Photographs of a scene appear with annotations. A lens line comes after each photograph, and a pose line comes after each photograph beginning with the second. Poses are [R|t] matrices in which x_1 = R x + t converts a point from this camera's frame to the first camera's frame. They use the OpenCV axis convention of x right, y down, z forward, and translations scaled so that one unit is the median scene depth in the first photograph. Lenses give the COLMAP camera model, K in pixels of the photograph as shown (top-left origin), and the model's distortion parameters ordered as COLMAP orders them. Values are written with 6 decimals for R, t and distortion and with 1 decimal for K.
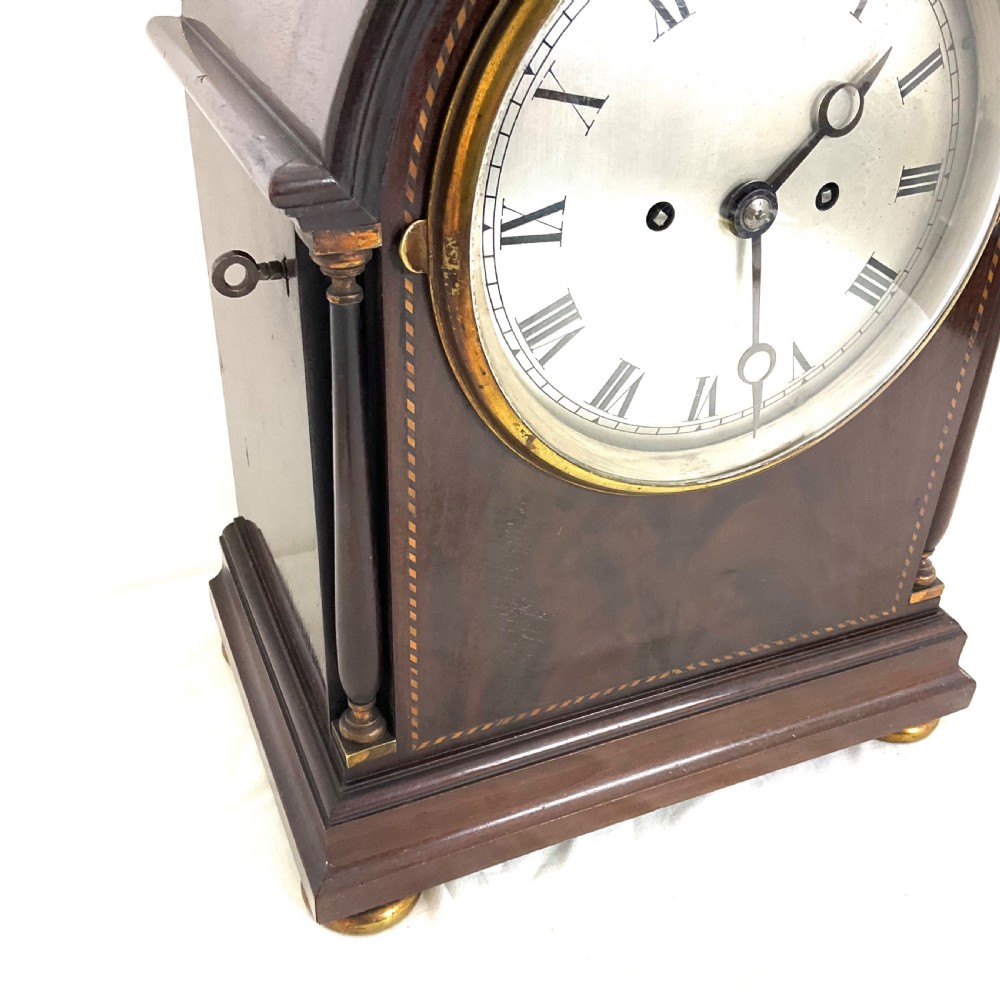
lens RADIAL K [[1108.4, 0, 500.0], [0, 1108.4, 500.0], [0, 0, 1]] dist [0.117145, -0.248739]
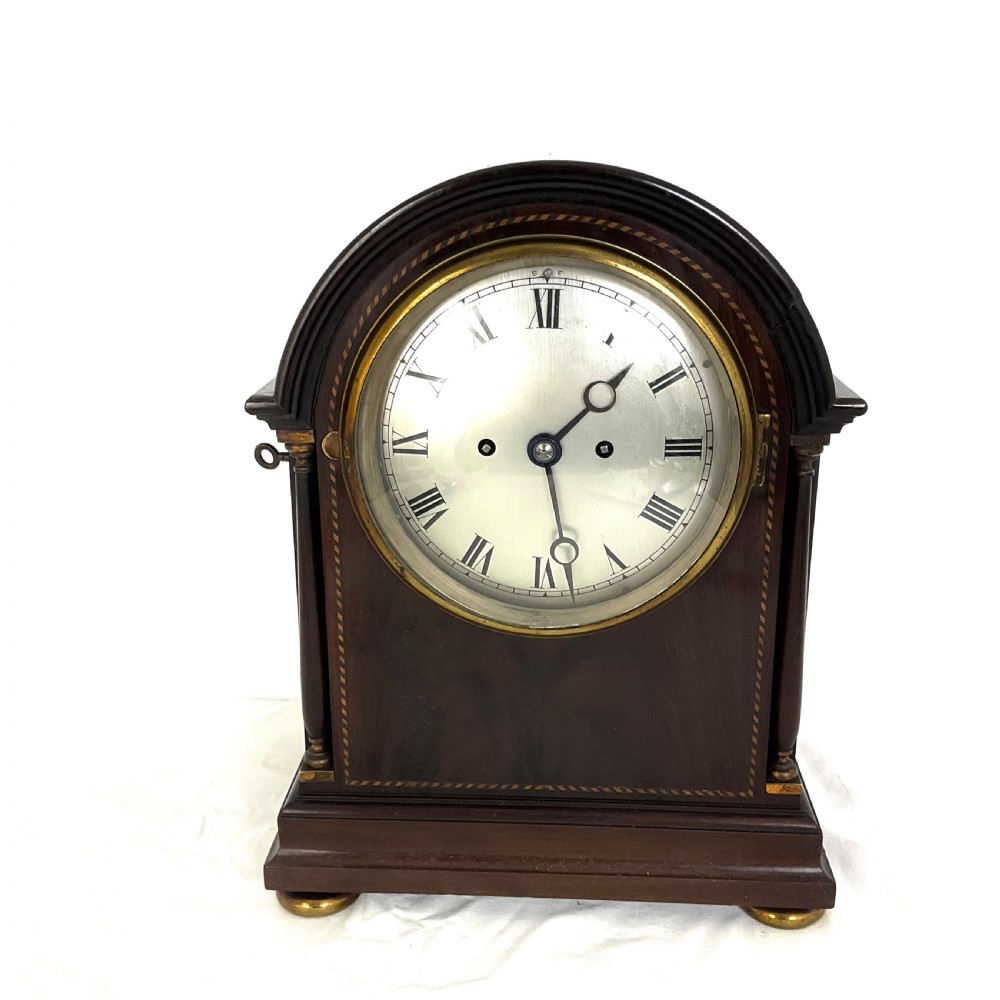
lens RADIAL K [[1108.4, 0, 500.0], [0, 1108.4, 500.0], [0, 0, 1]] dist [0.117145, -0.248739]
pose [[0.893885, 0.100837, -0.436808, 0.855741], [-0.221240, 0.946679, -0.234205, 0.198857], [0.389900, 0.305992, 0.868532, -0.401886]]
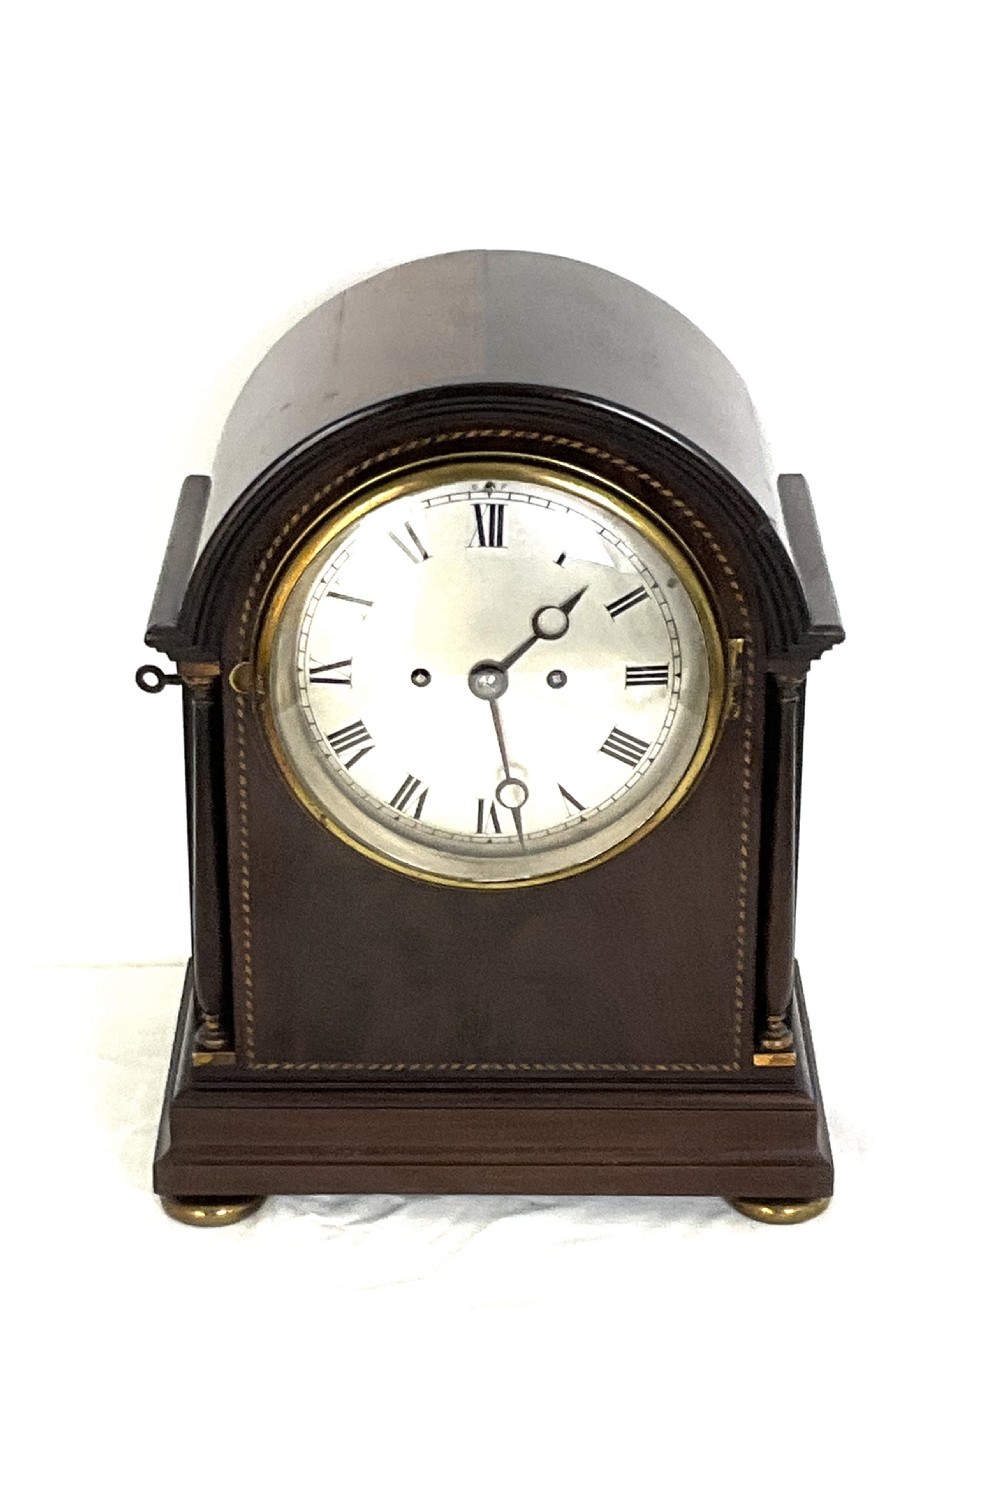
lens RADIAL K [[3334.0, 0, 435.8], [0, 3334.0, 744.3], [0, 0, 1]] dist [0.081346, -0.007838]
pose [[0.911639, 0.135655, -0.387959, 1.763909], [-0.198776, 0.971741, -0.127308, 0.360497], [0.359726, 0.193176, 0.912842, -2.792426]]
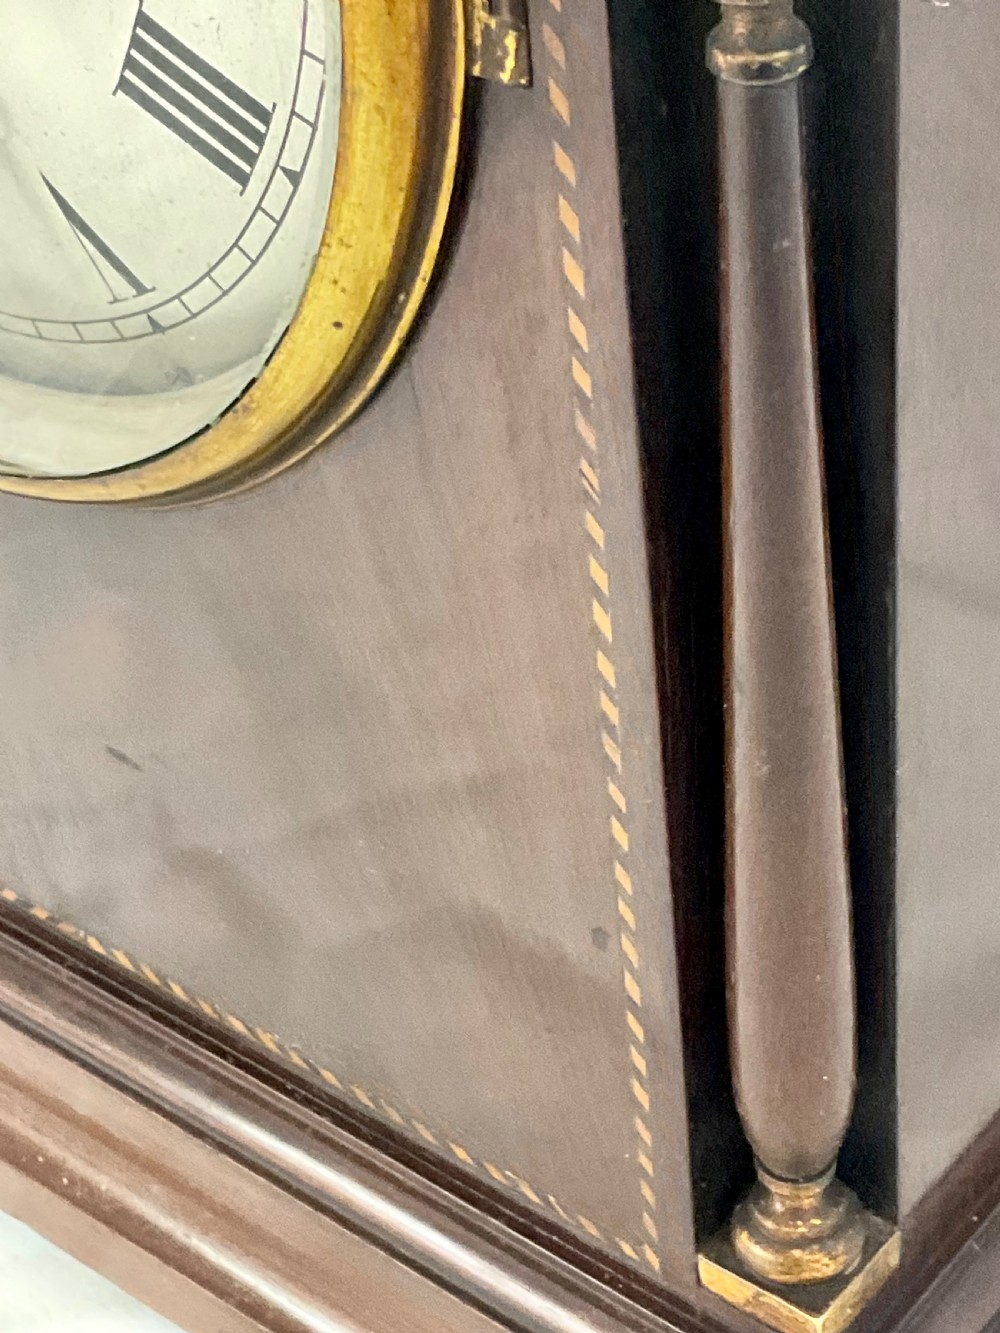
lens RADIAL K [[2848.7, 0, 500.0], [0, 2848.7, 666.5], [0, 0, 1]] dist [0.053439, 0.462377]
pose [[0.455748, 0.498766, -0.737242, 1.160928], [-0.405959, 0.853573, 0.326512, -0.393580], [0.792143, 0.150483, 0.591493, 0.665119]]
